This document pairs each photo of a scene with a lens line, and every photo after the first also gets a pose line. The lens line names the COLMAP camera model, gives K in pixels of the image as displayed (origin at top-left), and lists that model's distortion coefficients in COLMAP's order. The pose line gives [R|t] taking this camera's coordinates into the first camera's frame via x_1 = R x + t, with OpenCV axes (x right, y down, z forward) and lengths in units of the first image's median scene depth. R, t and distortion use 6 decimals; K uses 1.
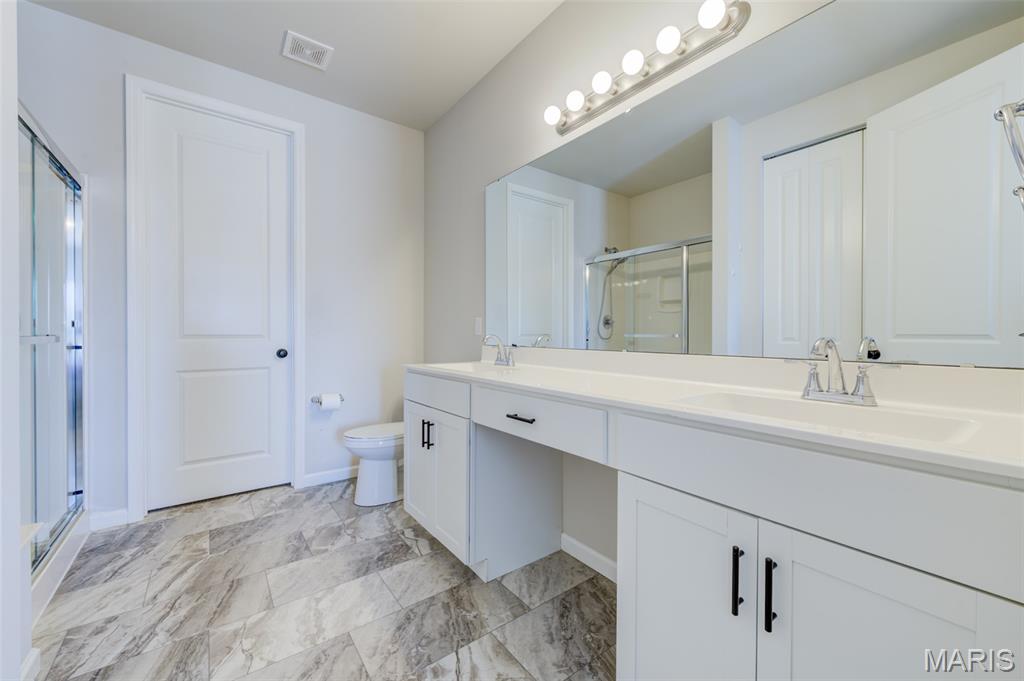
lens RADIAL K [[404.9, 0, 522.9], [0, 404.9, 337.2], [0, 0, 1]] dist [0.001079, -0.000793]
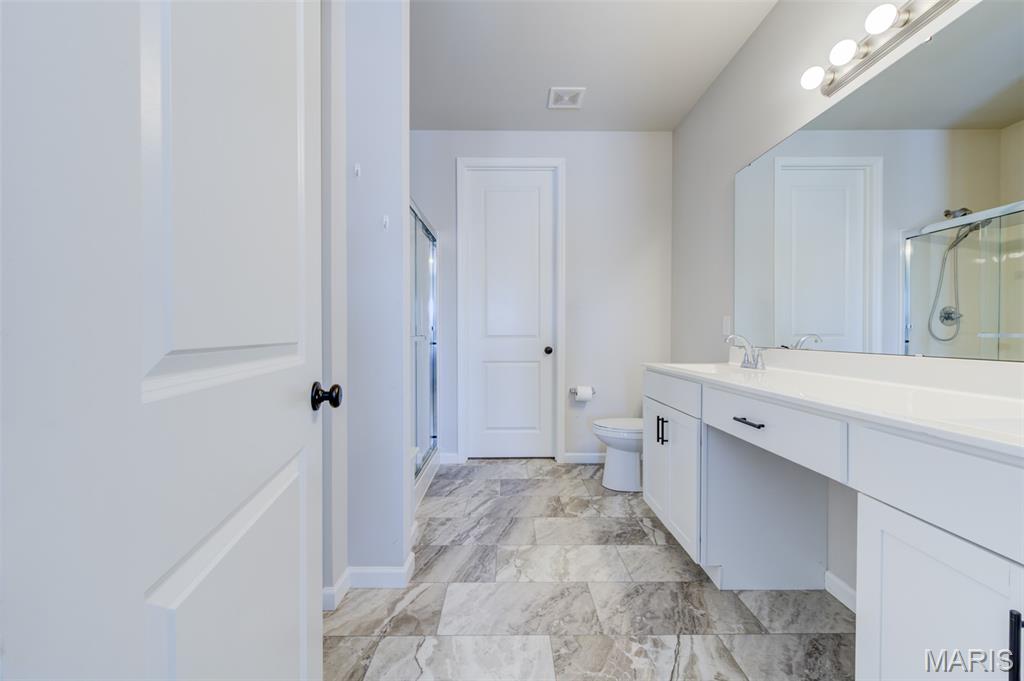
lens RADIAL K [[404.9, 0, 506.1], [0, 404.9, 339.2], [0, 0, 1]] dist [0.001079, -0.000793]
pose [[0.790390, 0.004539, -0.612587, 0.077035], [-0.001524, 0.999984, 0.005444, -0.000389], [0.612602, -0.003370, 0.790384, -0.065128]]
